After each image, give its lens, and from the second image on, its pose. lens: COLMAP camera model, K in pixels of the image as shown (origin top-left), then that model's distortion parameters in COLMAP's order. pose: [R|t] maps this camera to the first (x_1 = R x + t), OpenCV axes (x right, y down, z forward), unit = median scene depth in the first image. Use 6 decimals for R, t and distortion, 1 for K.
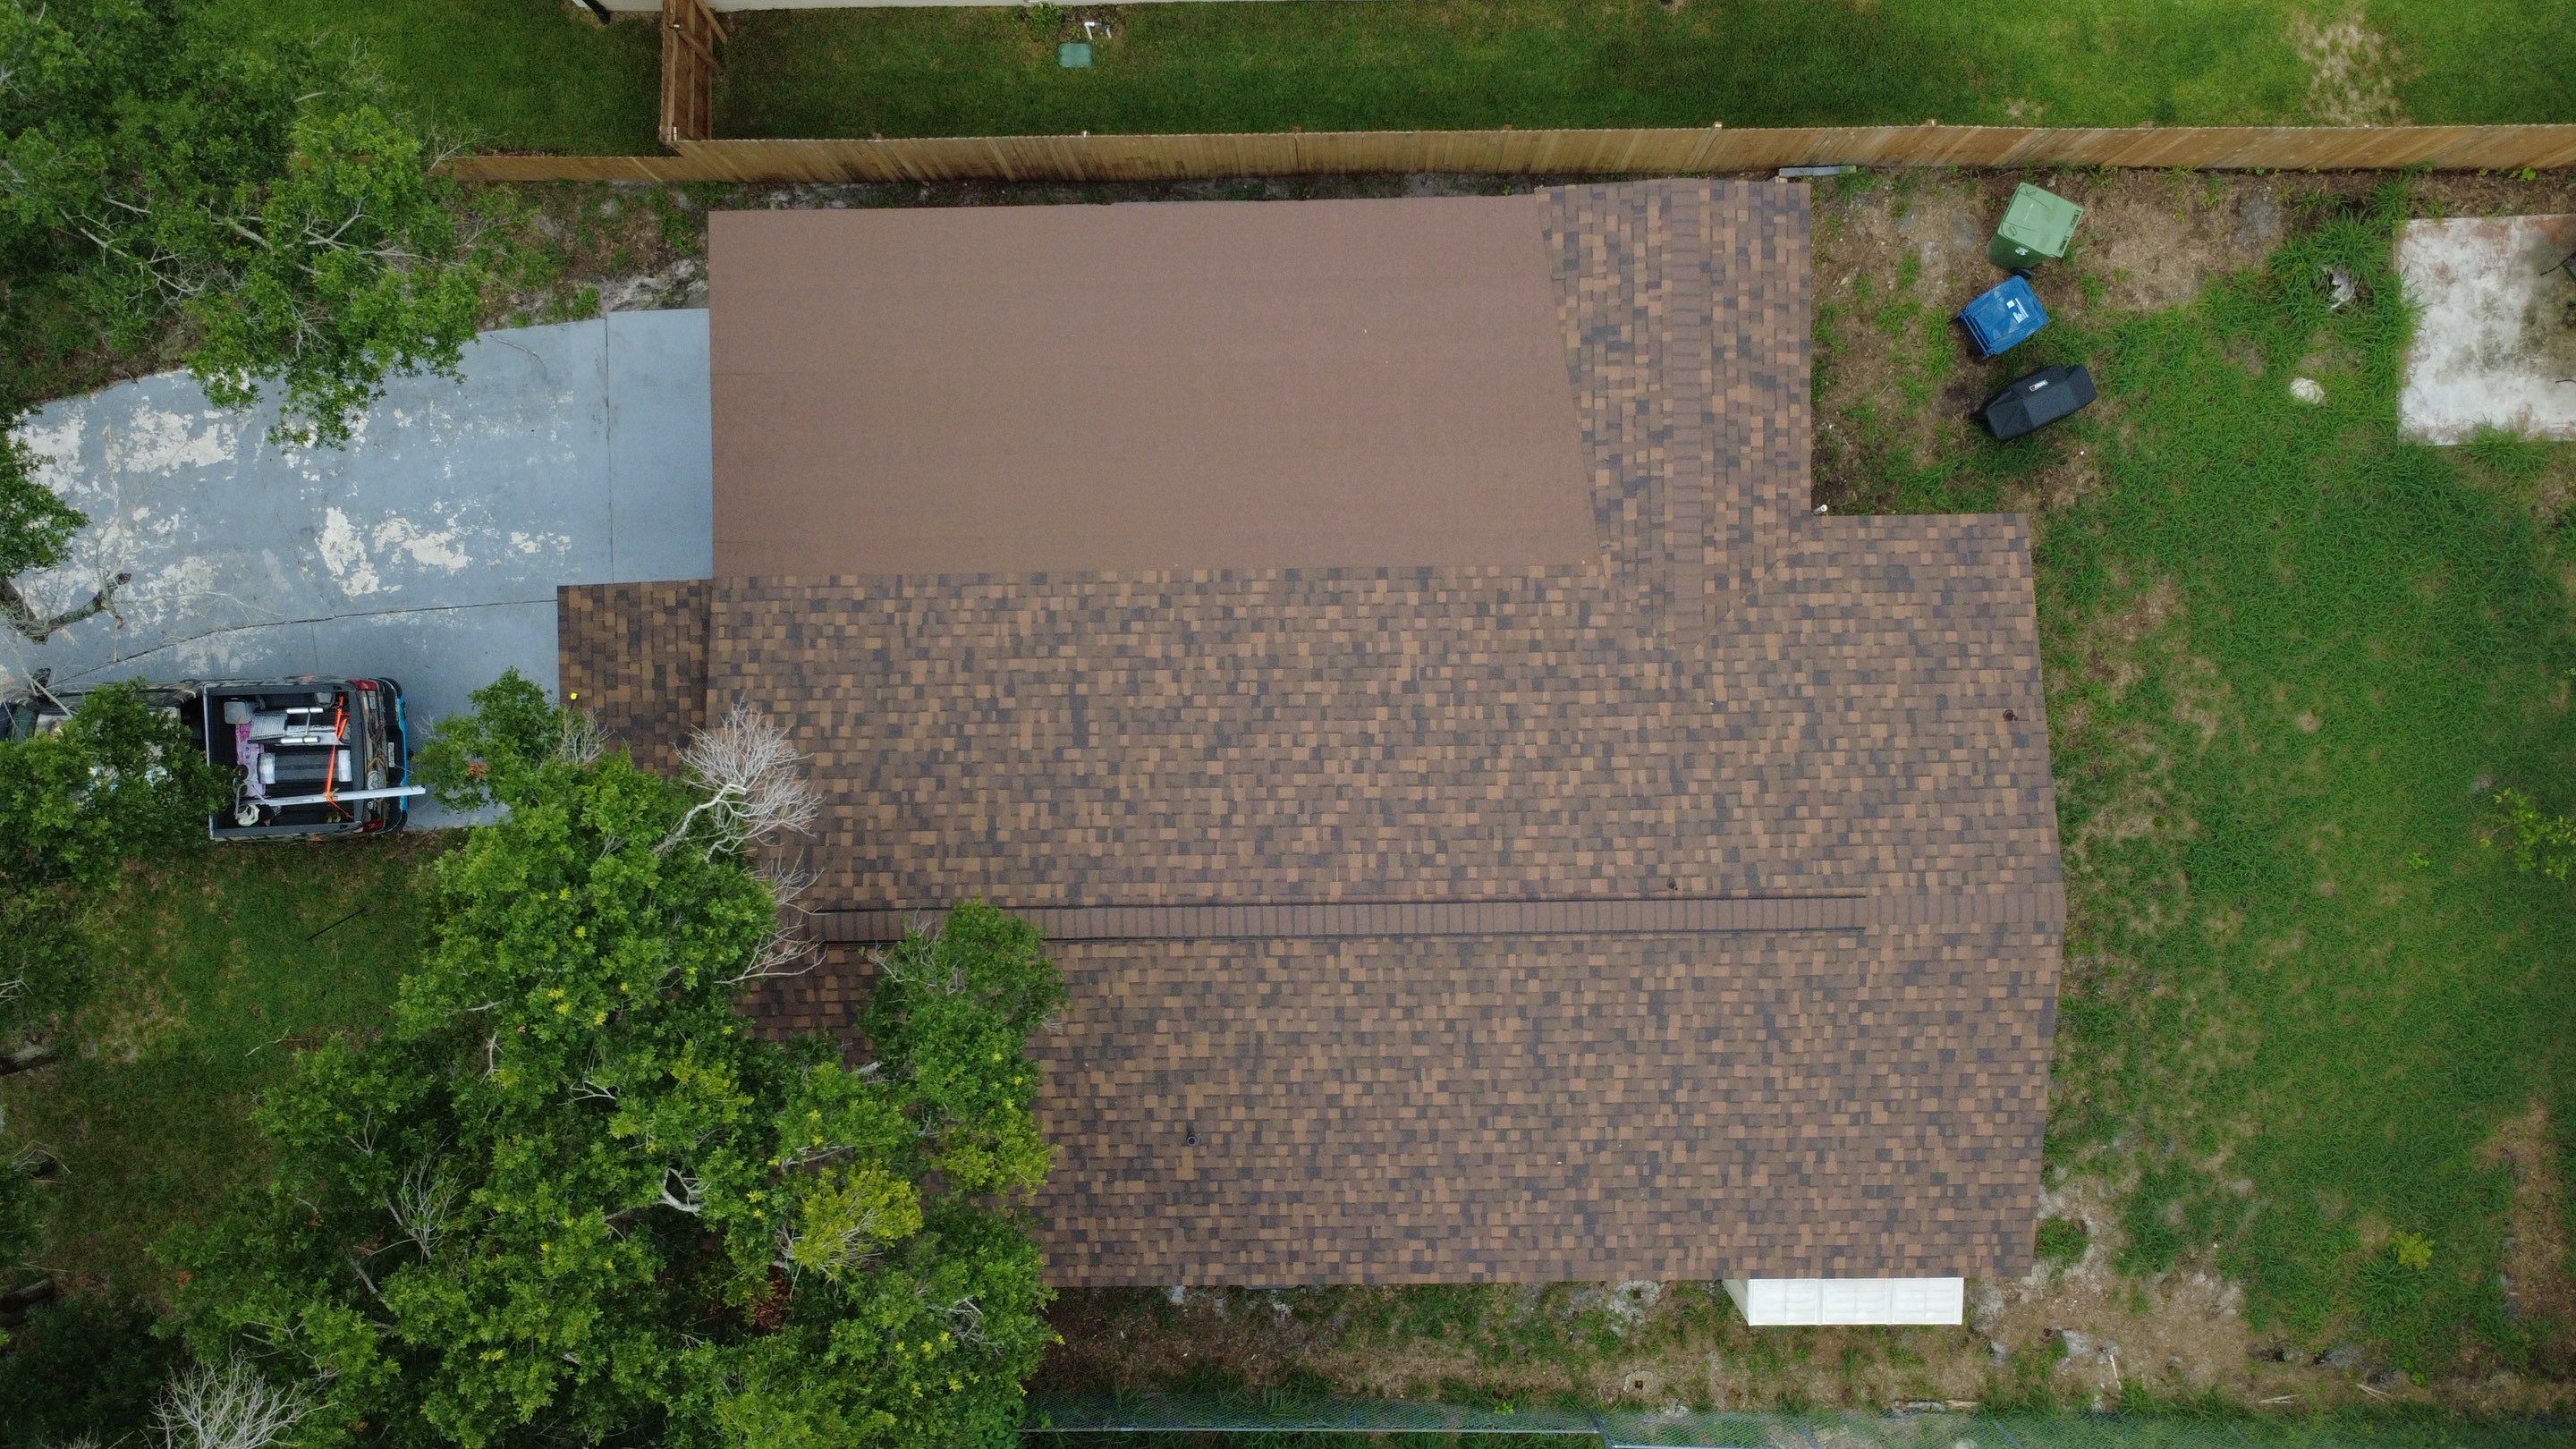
lens RADIAL K [[1877.1, 0, 1283.0], [0, 1877.1, 720.6], [0, 0, 1]] dist [-0.001347, 0.005154]
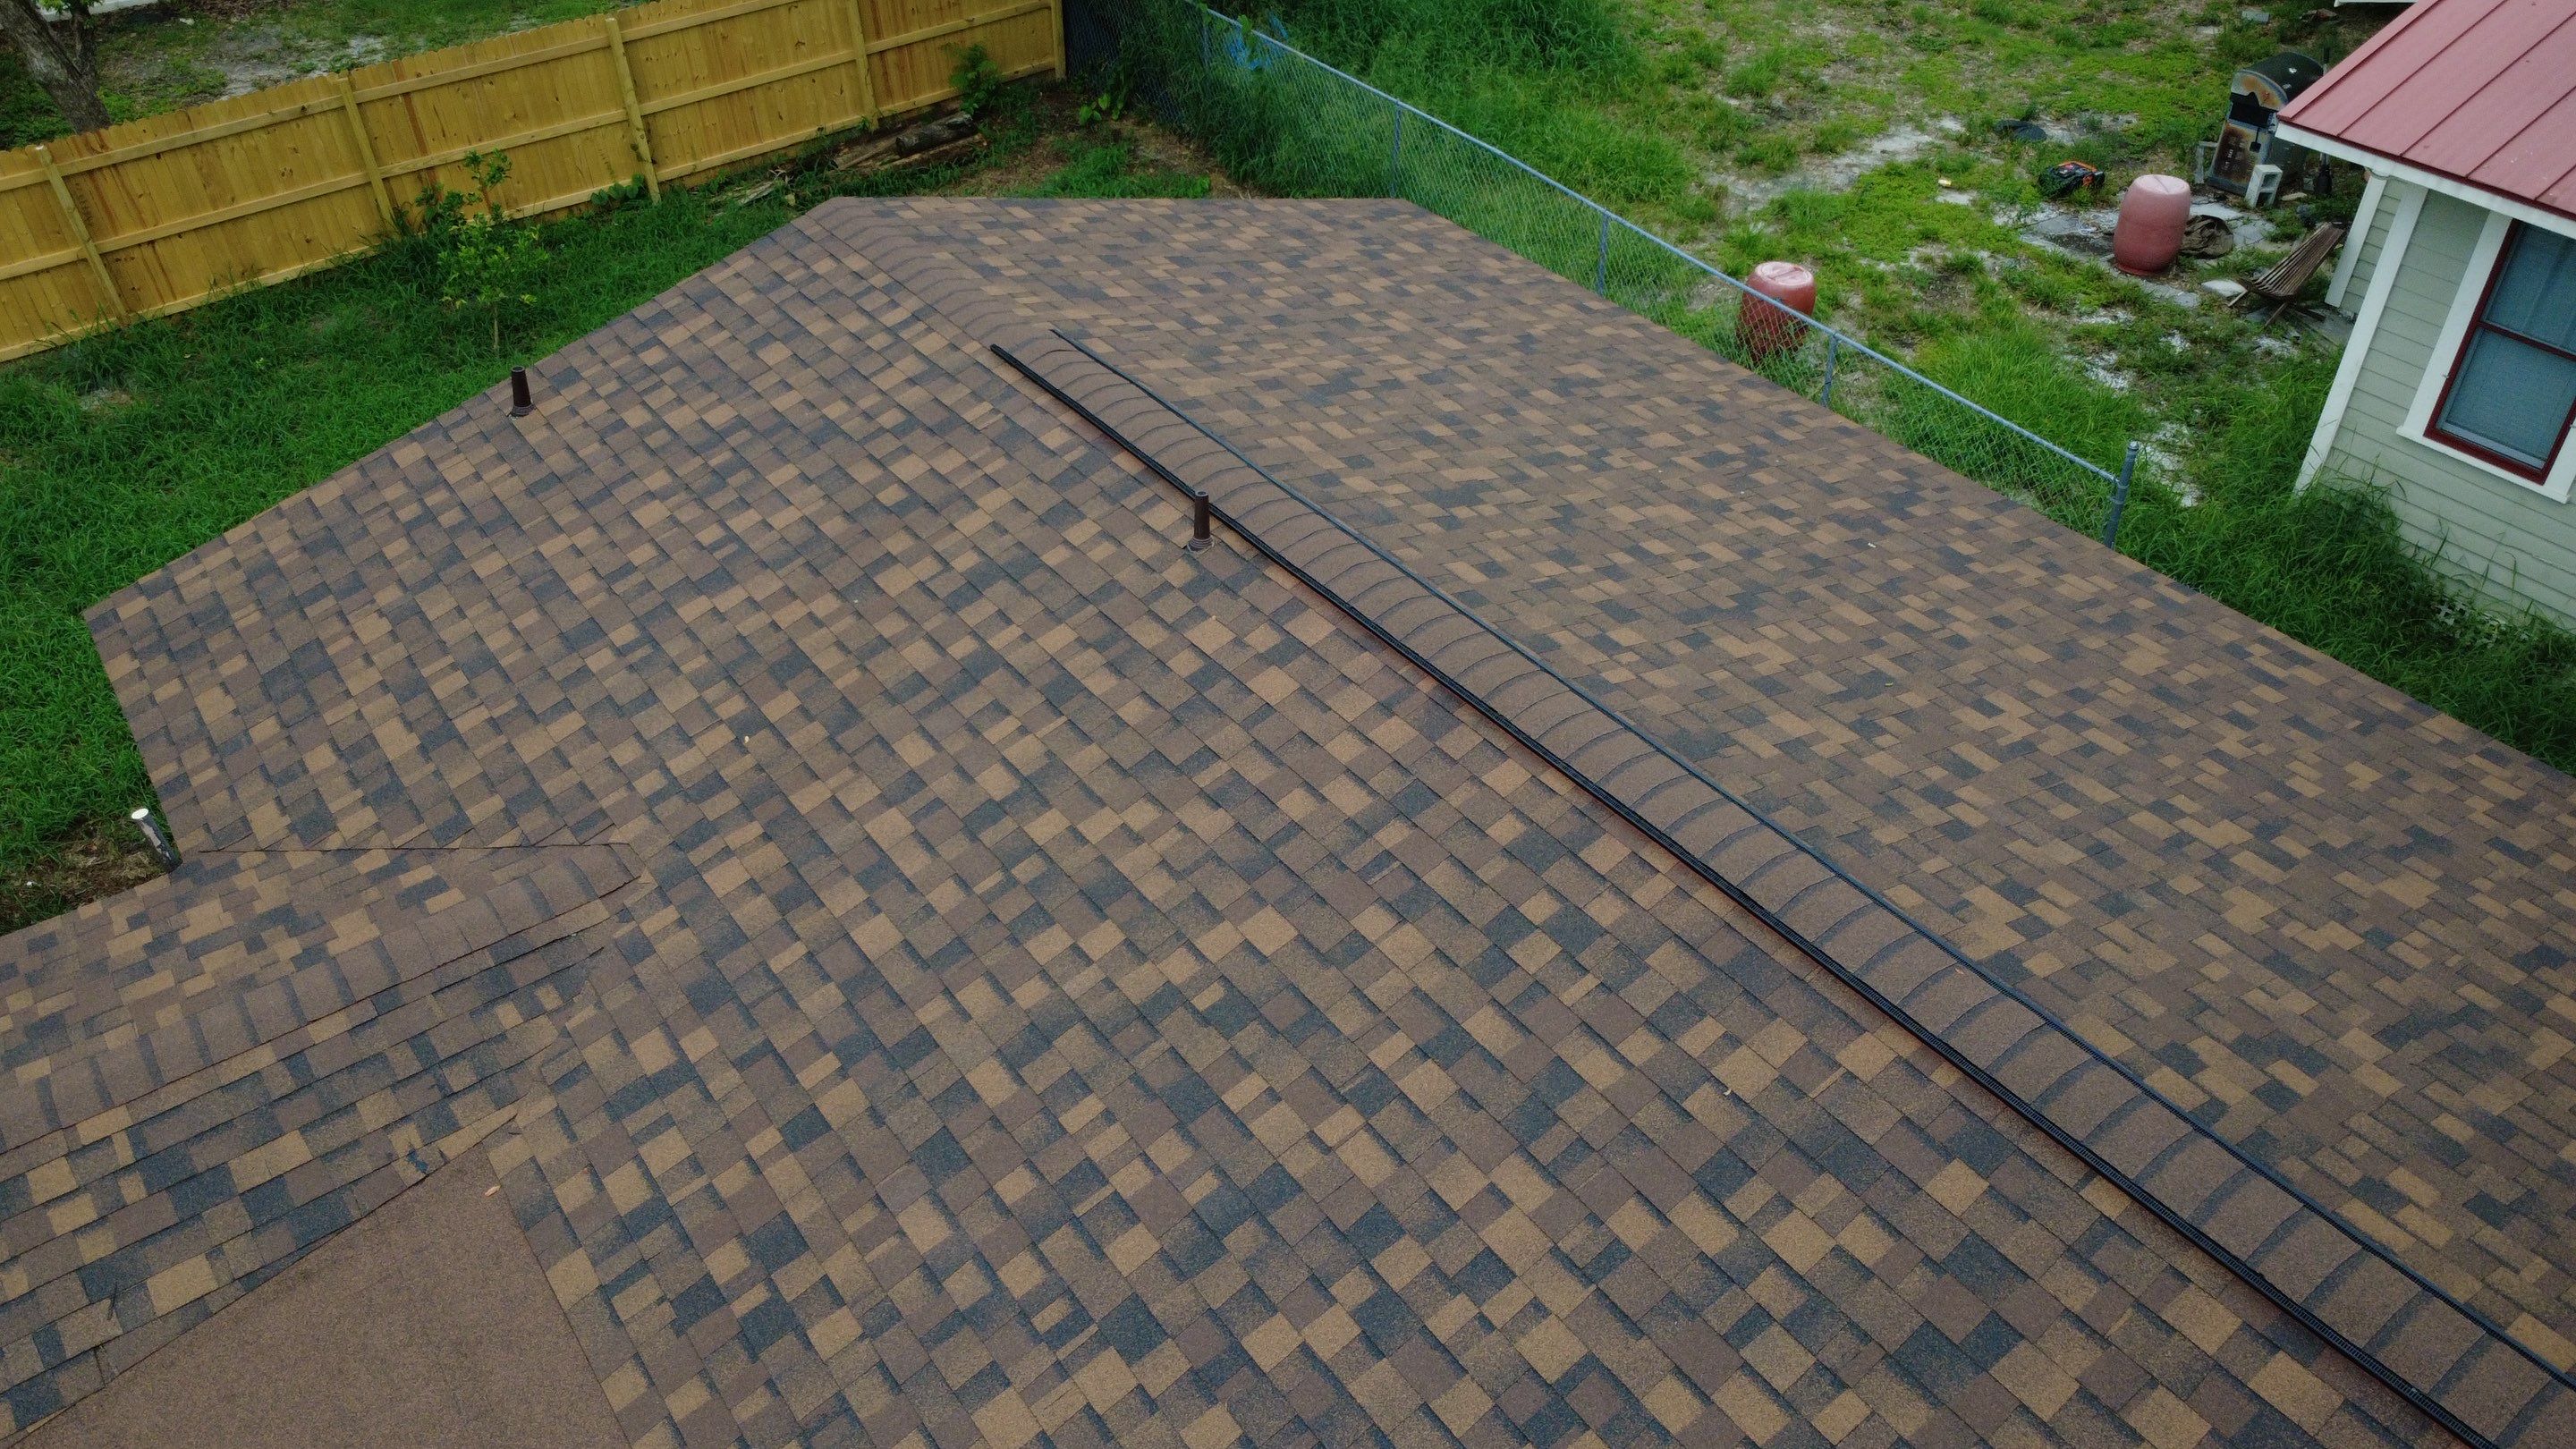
lens RADIAL K [[1877.1, 0, 1285.4], [0, 1877.1, 722.4], [0, 0, 1]] dist [-0.001347, 0.005154]
pose [[-0.583500, -0.487680, 0.649381, -0.077819], [0.811408, -0.383406, 0.441154, -0.085072], [0.033834, 0.784326, 0.619425, 0.752940]]
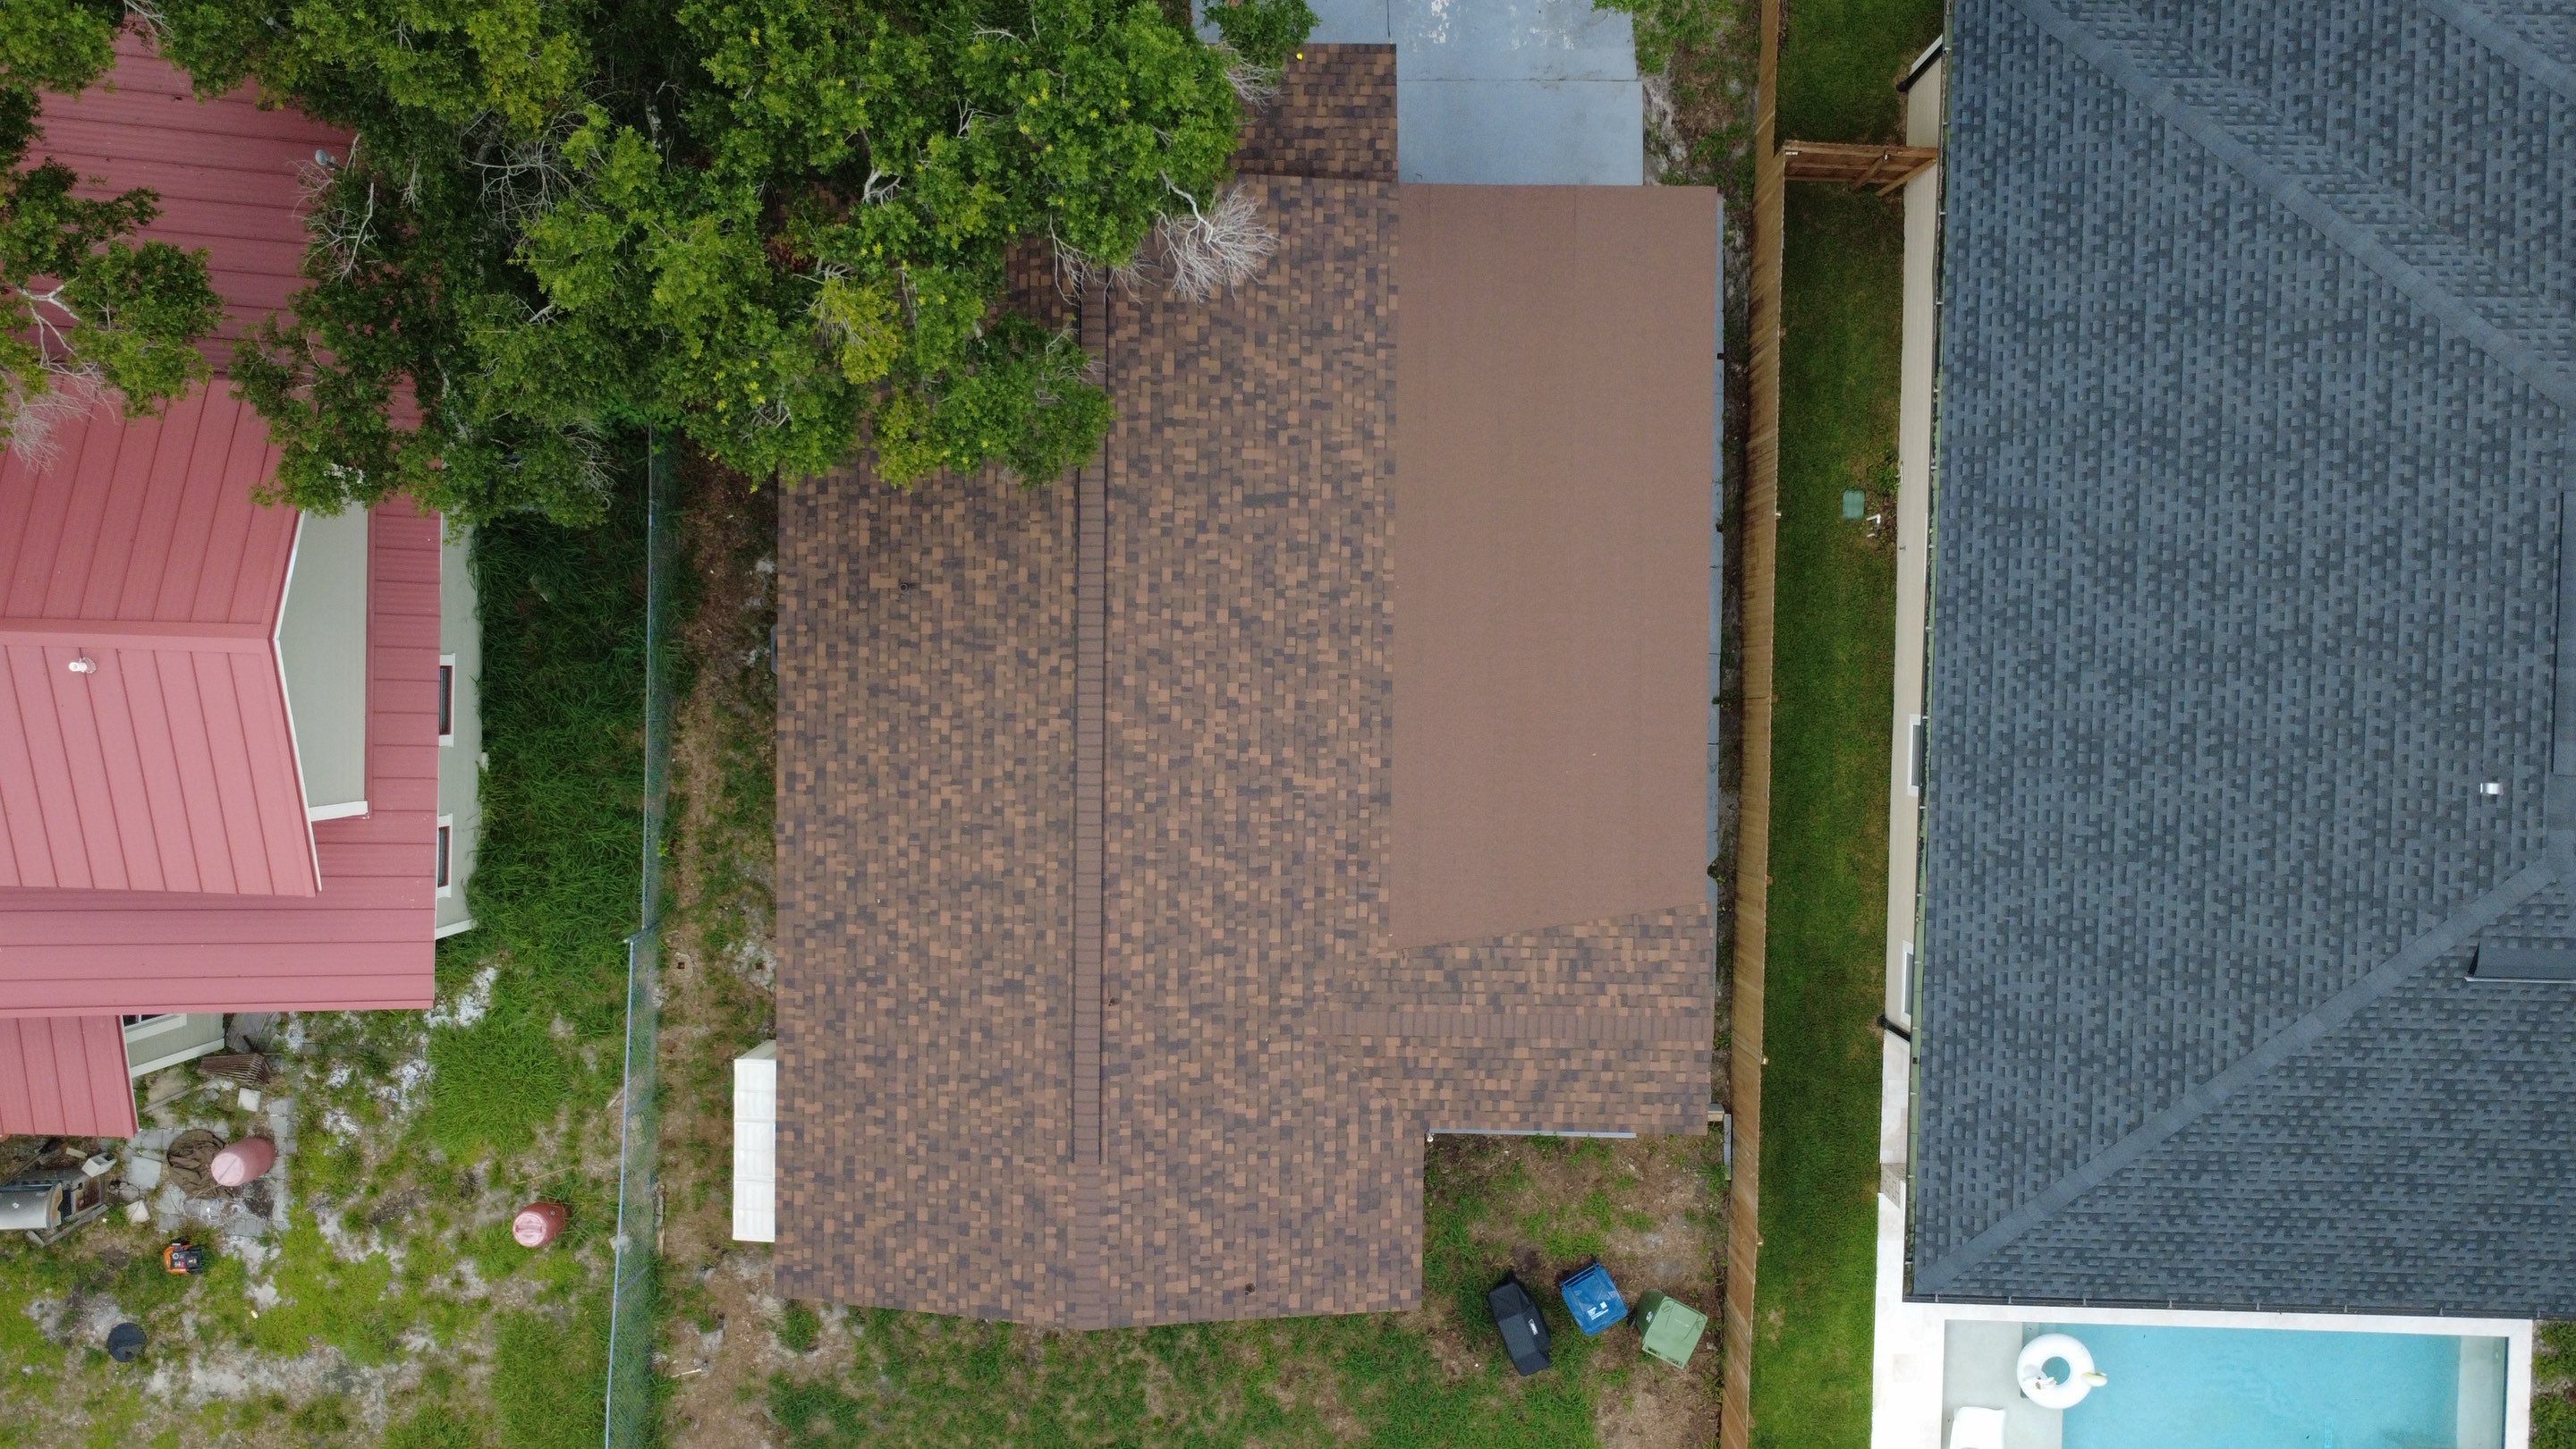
lens RADIAL K [[1877.1, 0, 1283.3], [0, 1877.1, 721.3], [0, 0, 1]] dist [-0.001347, 0.005154]
pose [[-0.026038, 0.998920, 0.038471, -0.016376], [-0.999657, -0.026133, 0.001946, -0.016328], [0.002950, -0.038407, 0.999258, -0.165318]]
